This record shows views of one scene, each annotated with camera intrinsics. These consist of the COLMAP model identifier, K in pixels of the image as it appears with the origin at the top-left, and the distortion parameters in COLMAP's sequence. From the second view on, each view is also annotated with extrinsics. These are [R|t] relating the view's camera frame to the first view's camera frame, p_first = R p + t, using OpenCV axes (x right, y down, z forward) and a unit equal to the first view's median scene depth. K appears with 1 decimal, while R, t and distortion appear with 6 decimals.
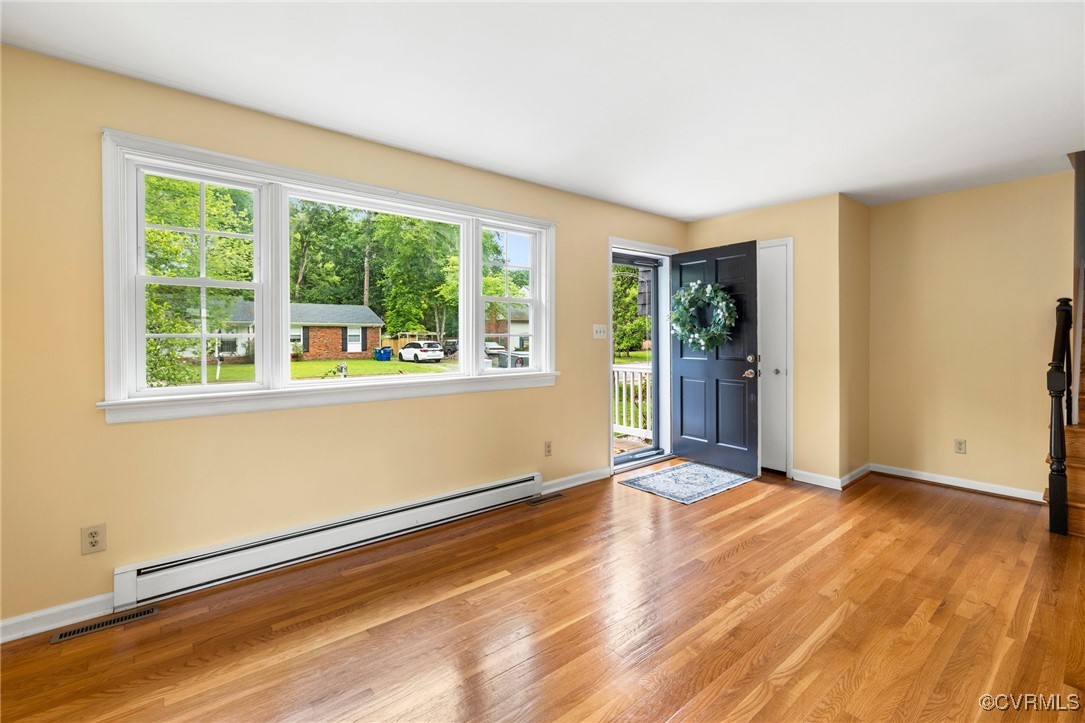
lens RADIAL K [[475.1, 0, 540.0], [0, 475.1, 335.7], [0, 0, 1]] dist [-0.003177, -0.000126]
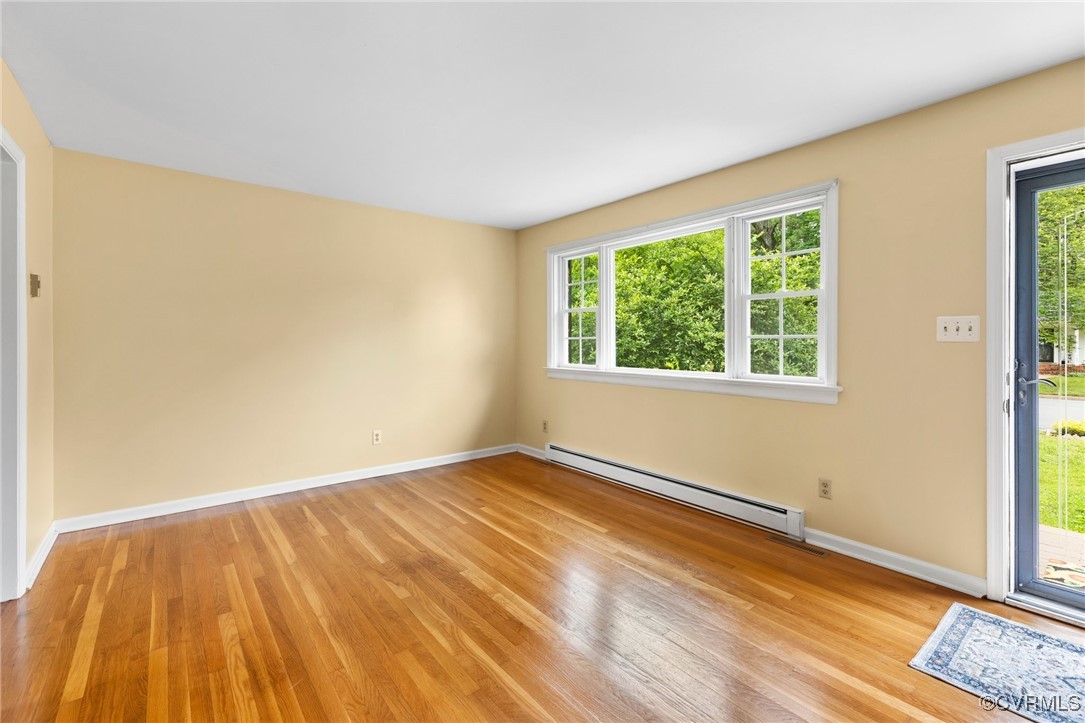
lens RADIAL K [[475.1, 0, 540.0], [0, 475.1, 335.7], [0, 0, 1]] dist [-0.003177, -0.000126]
pose [[-0.015653, -0.007071, -0.999852, 0.907060], [0.002313, 0.999972, -0.007108, 0.003360], [0.999875, -0.002424, -0.015636, 0.667111]]
